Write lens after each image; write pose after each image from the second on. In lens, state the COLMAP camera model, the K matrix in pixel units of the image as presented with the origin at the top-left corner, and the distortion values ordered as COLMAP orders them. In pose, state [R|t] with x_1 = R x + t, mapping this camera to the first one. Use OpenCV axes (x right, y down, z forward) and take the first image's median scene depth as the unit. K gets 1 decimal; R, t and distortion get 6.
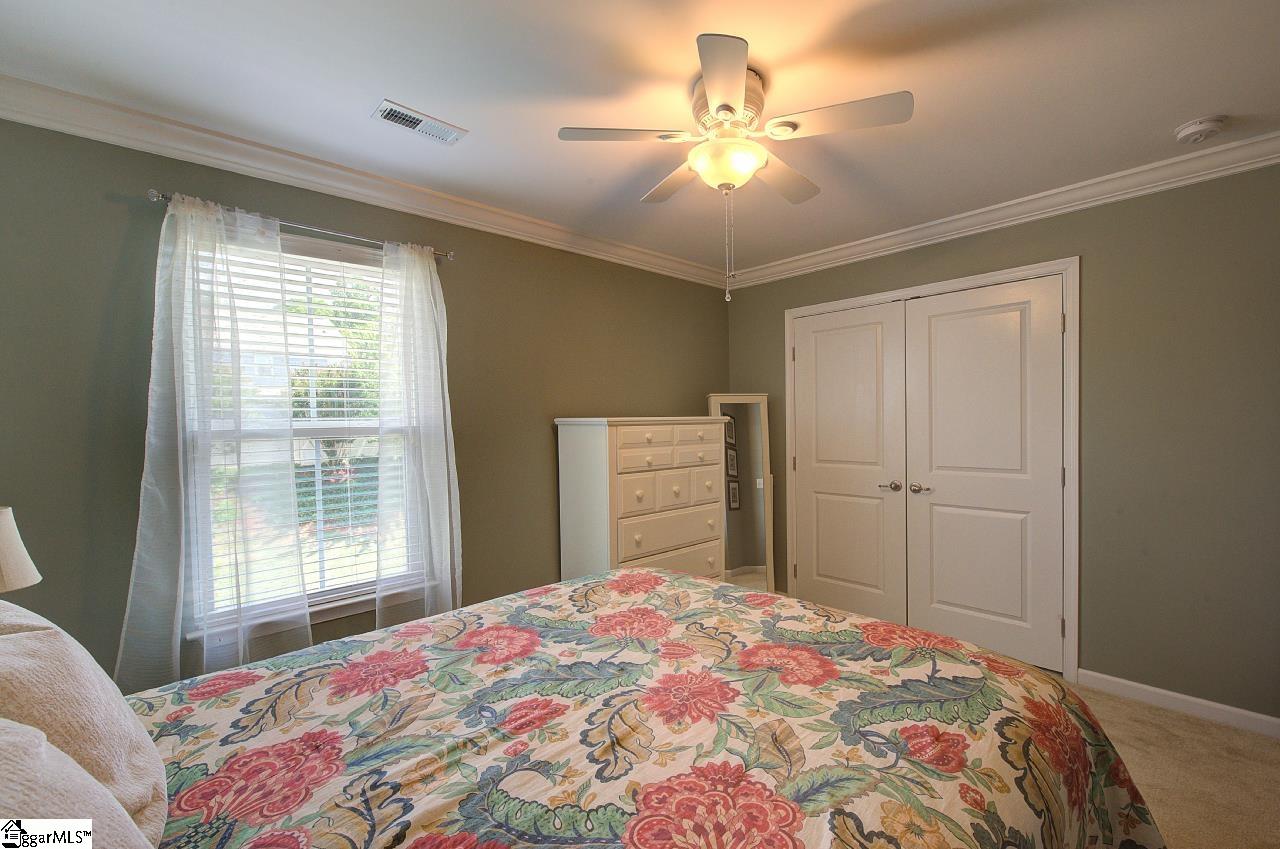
lens RADIAL K [[543.7, 0, 645.9], [0, 543.7, 436.3], [0, 0, 1]] dist [-0.001683, -0.000040]
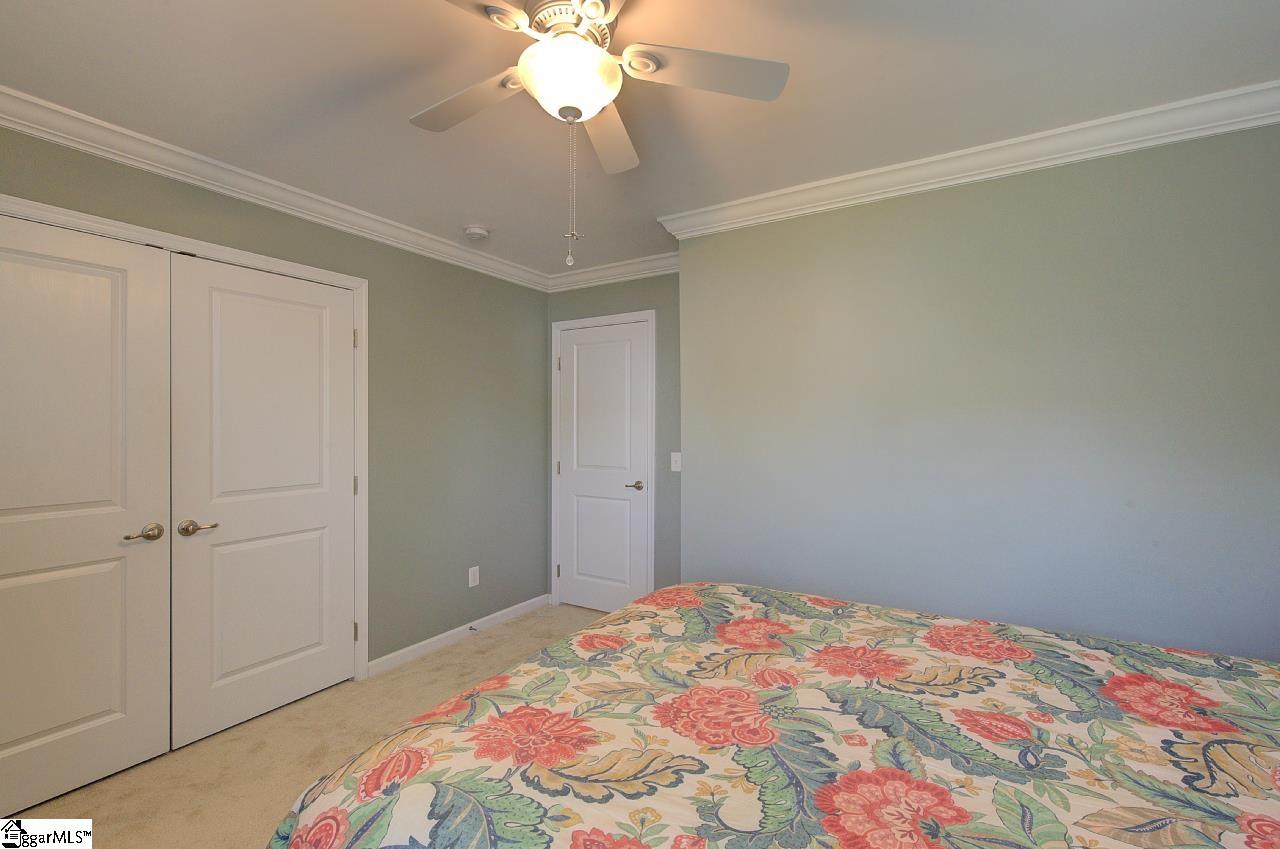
lens RADIAL K [[548.6, 0, 648.9], [0, 548.6, 435.9], [0, 0, 1]] dist [0.001295, 0.000426]
pose [[-0.271447, 0.000829, 0.962453, -0.733521], [0.027587, 0.999595, 0.006920, -0.022639], [-0.962058, 0.028430, -0.271360, 1.363995]]
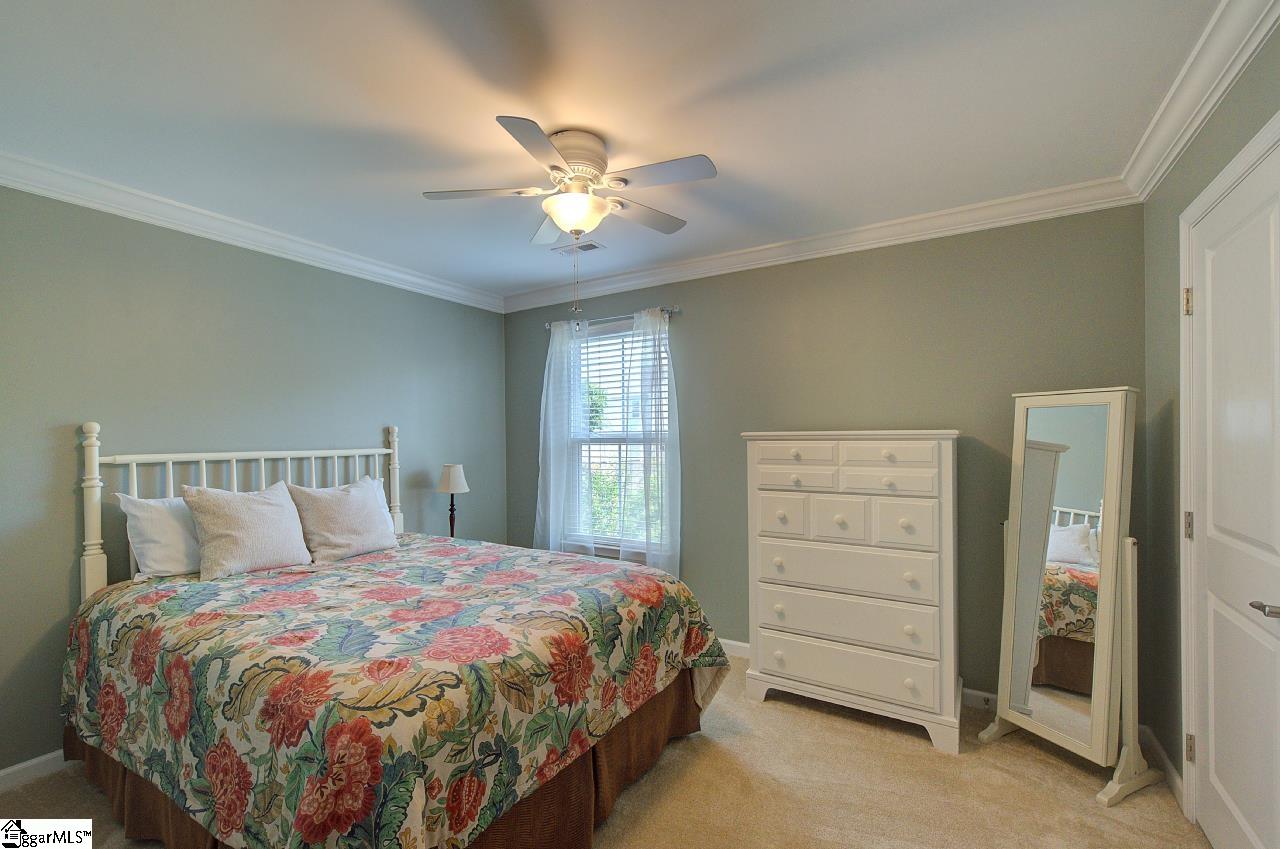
lens RADIAL K [[543.7, 0, 645.9], [0, 543.7, 436.3], [0, 0, 1]] dist [-0.001683, -0.000040]
pose [[0.269995, 0.017022, -0.962711, 1.577004], [-0.024230, 0.999647, 0.010880, -0.060174], [0.962557, 0.020389, 0.270312, 1.028411]]
